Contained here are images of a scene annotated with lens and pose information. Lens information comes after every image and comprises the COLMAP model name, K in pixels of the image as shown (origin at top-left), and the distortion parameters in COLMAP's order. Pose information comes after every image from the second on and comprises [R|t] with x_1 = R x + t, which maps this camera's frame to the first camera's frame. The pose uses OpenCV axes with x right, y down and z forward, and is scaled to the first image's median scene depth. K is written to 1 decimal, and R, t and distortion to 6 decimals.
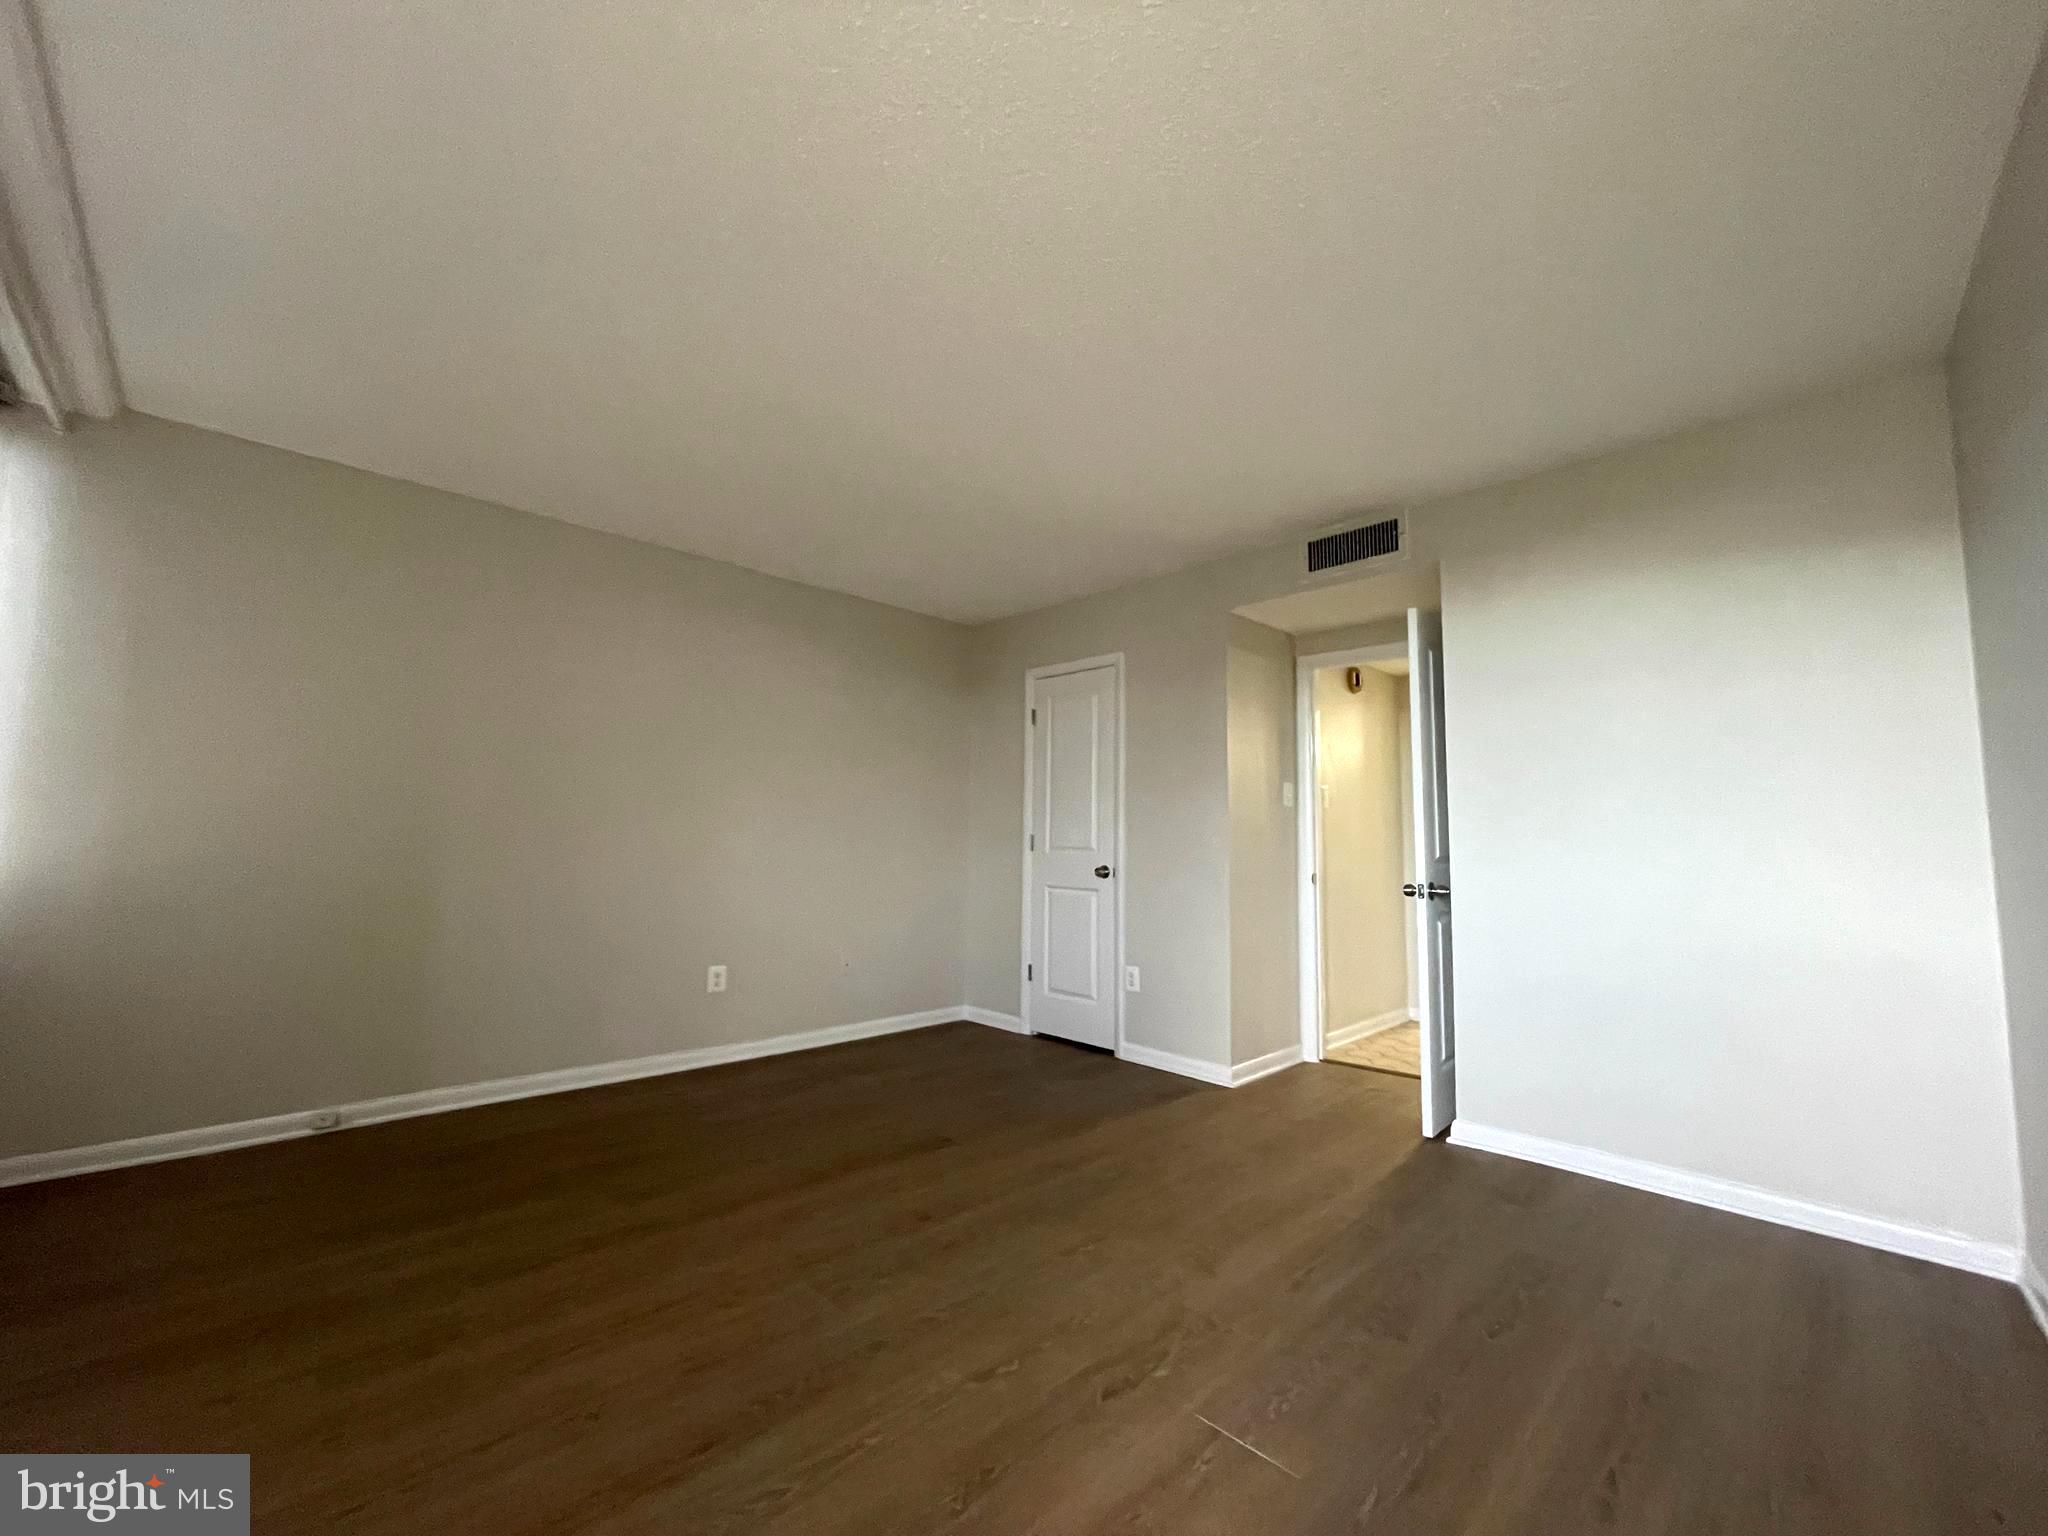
lens RADIAL K [[819.9, 0, 1024.3], [0, 819.9, 764.5], [0, 0, 1]] dist [-0.001813, 0.000238]
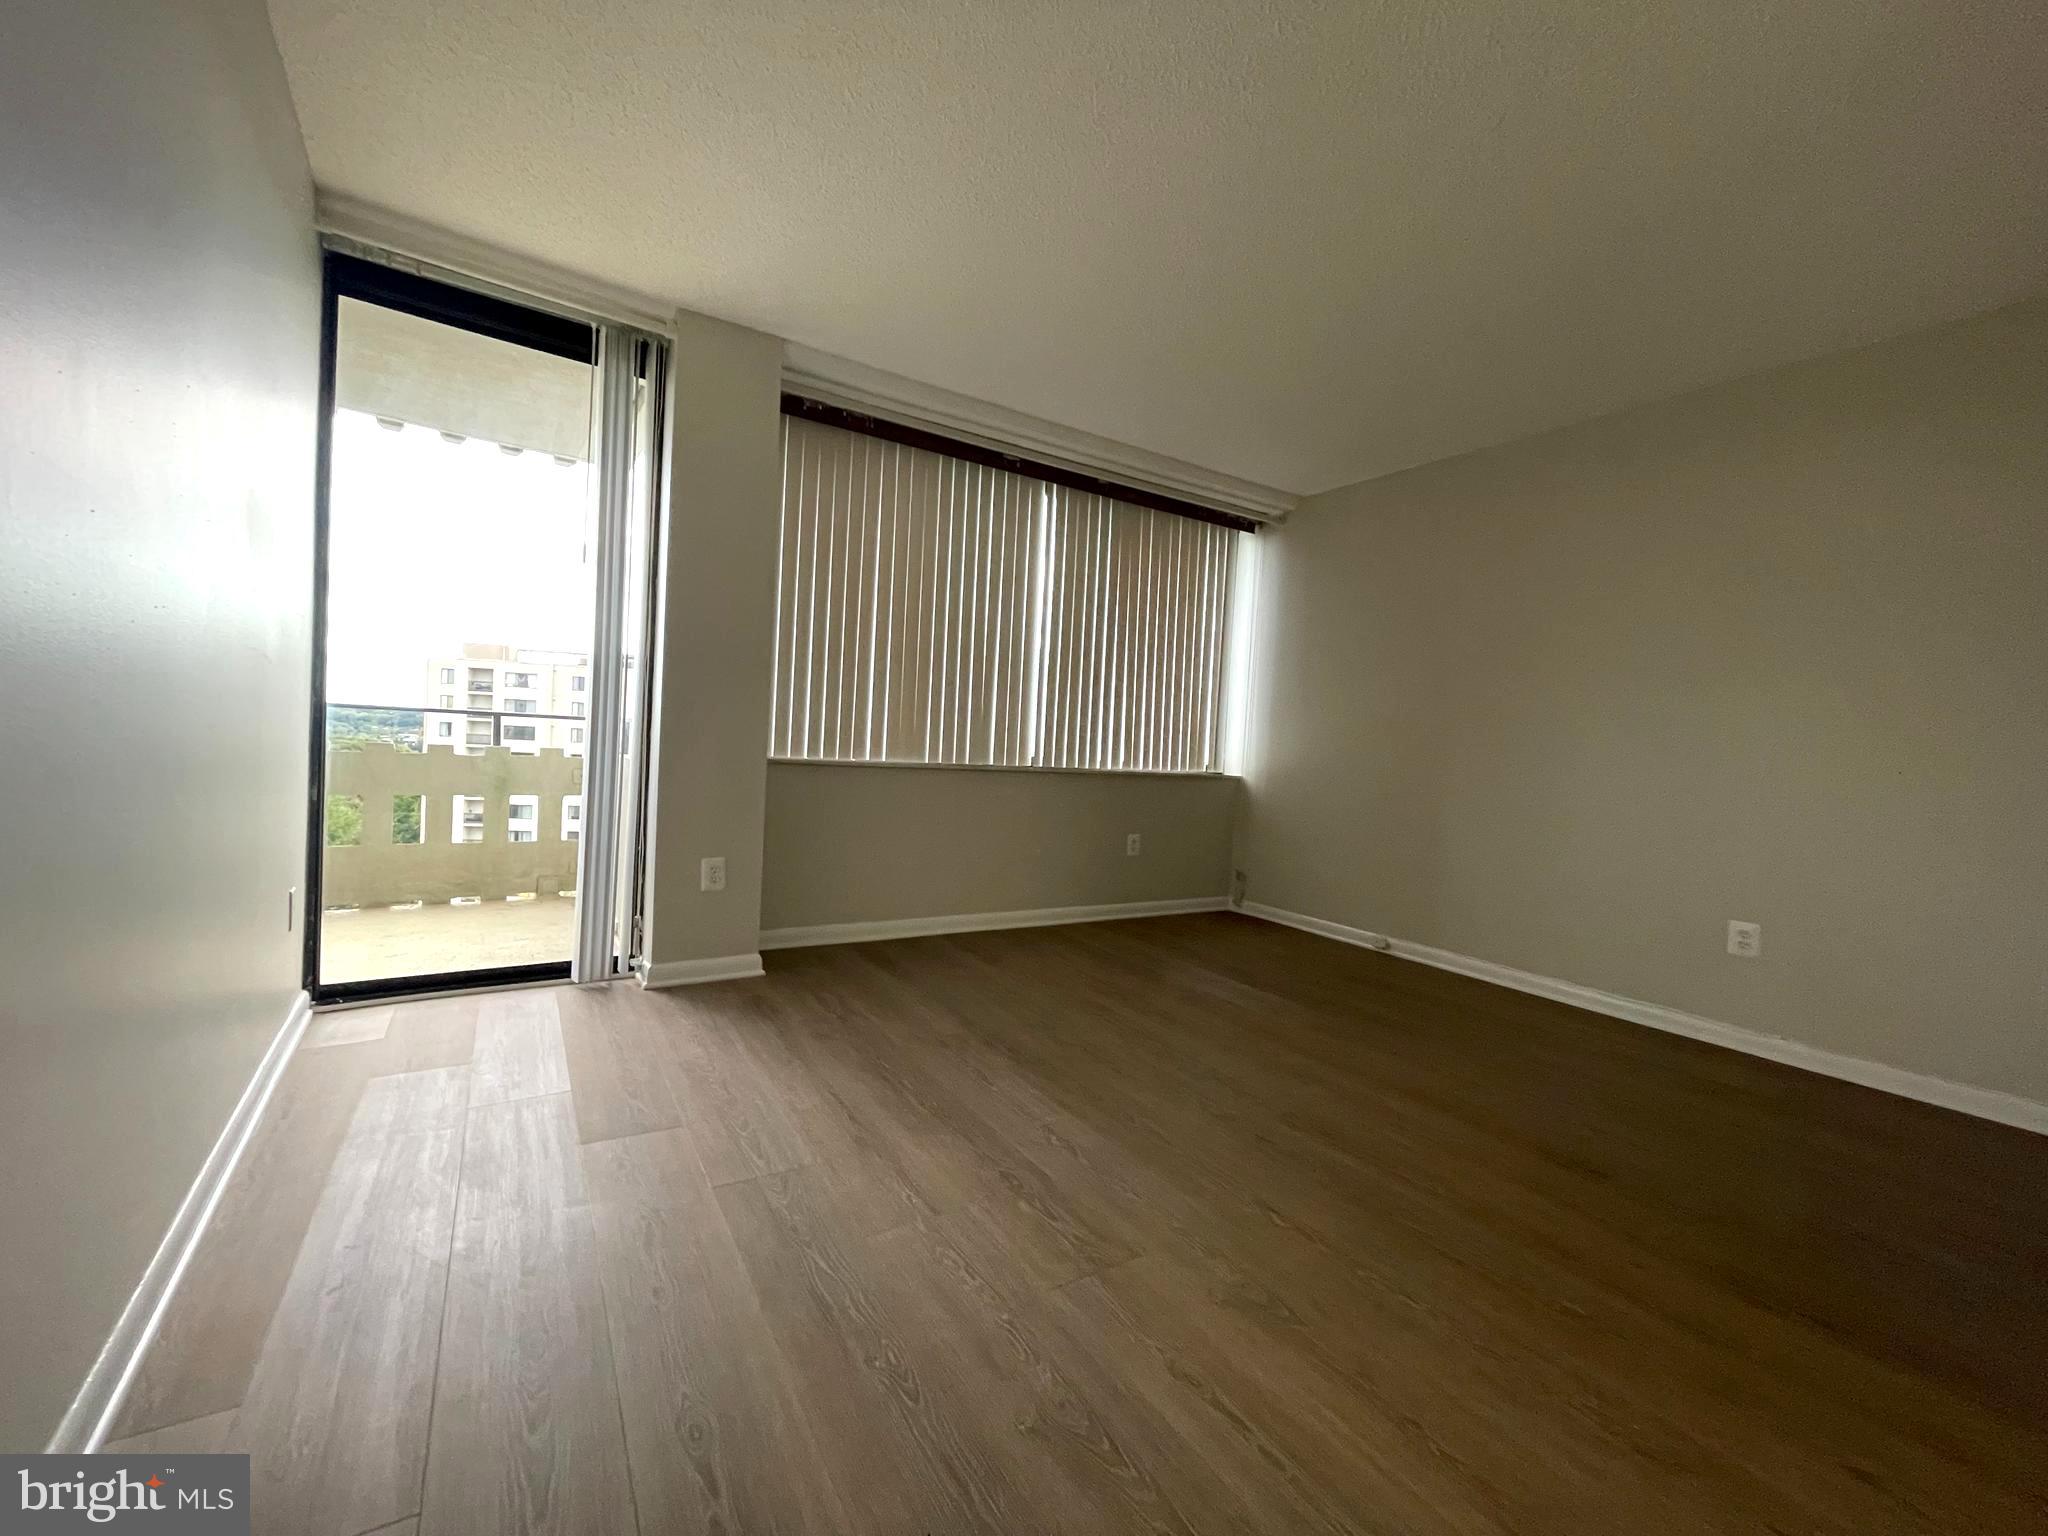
lens RADIAL K [[819.9, 0, 1024.3], [0, 819.9, 764.5], [0, 0, 1]] dist [-0.001813, 0.000238]
pose [[-0.212570, -0.002721, -0.977142, 0.696092], [0.042218, 0.999037, -0.011966, 0.117873], [0.976233, -0.043797, -0.212250, 0.734932]]
